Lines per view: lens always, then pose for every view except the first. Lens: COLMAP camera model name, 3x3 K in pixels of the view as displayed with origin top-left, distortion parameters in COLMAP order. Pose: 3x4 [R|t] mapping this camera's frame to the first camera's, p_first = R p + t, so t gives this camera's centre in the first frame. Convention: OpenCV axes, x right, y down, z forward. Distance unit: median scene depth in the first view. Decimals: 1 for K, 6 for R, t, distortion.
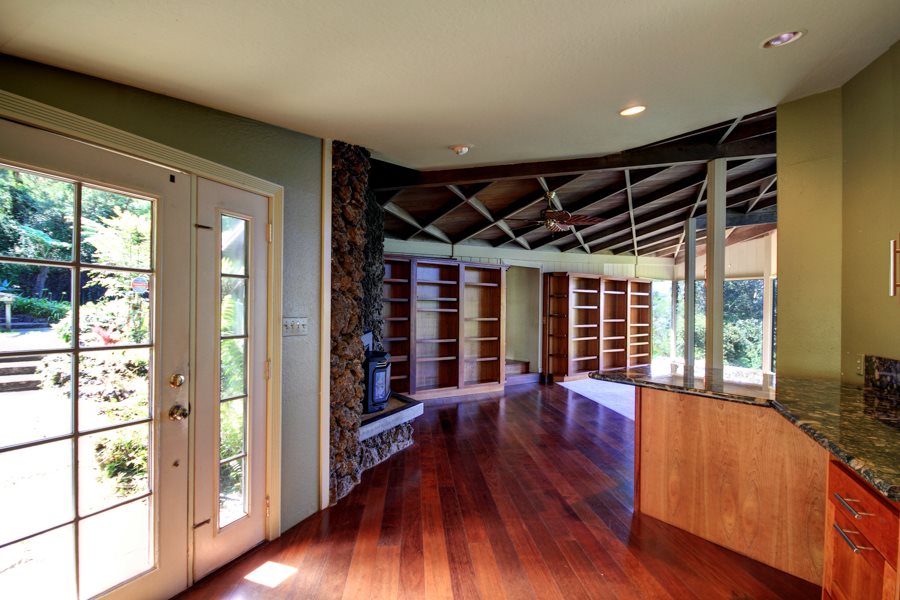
lens RADIAL K [[420.3, 0, 448.0], [0, 420.3, 313.7], [0, 0, 1]] dist [0.000033, -0.000068]
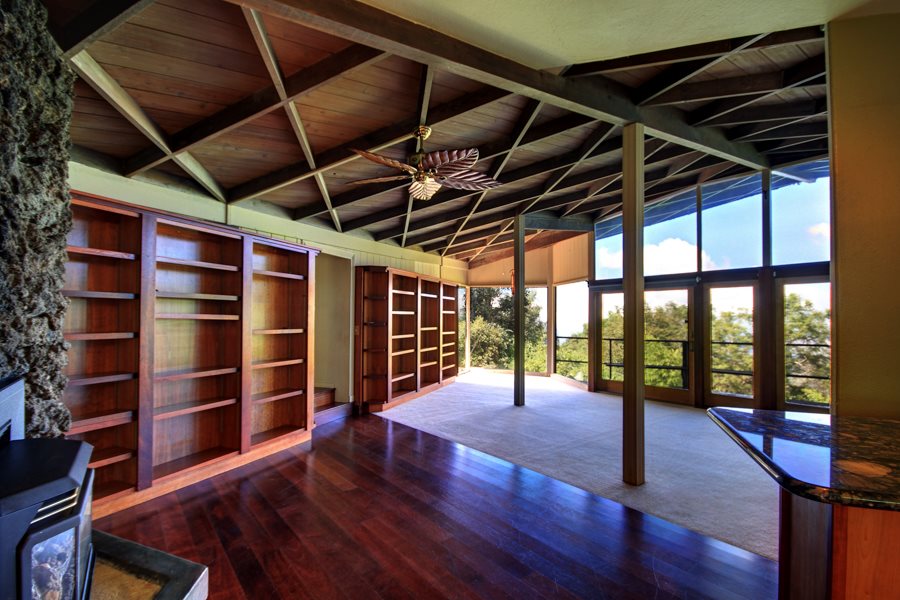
lens RADIAL K [[420.3, 0, 448.0], [0, 420.3, 313.7], [0, 0, 1]] dist [0.000033, -0.000068]
pose [[0.830819, 0.001595, 0.556540, -0.054423], [0.007145, 0.999883, -0.013533, -0.002767], [-0.556496, 0.015220, 0.830711, 0.339150]]
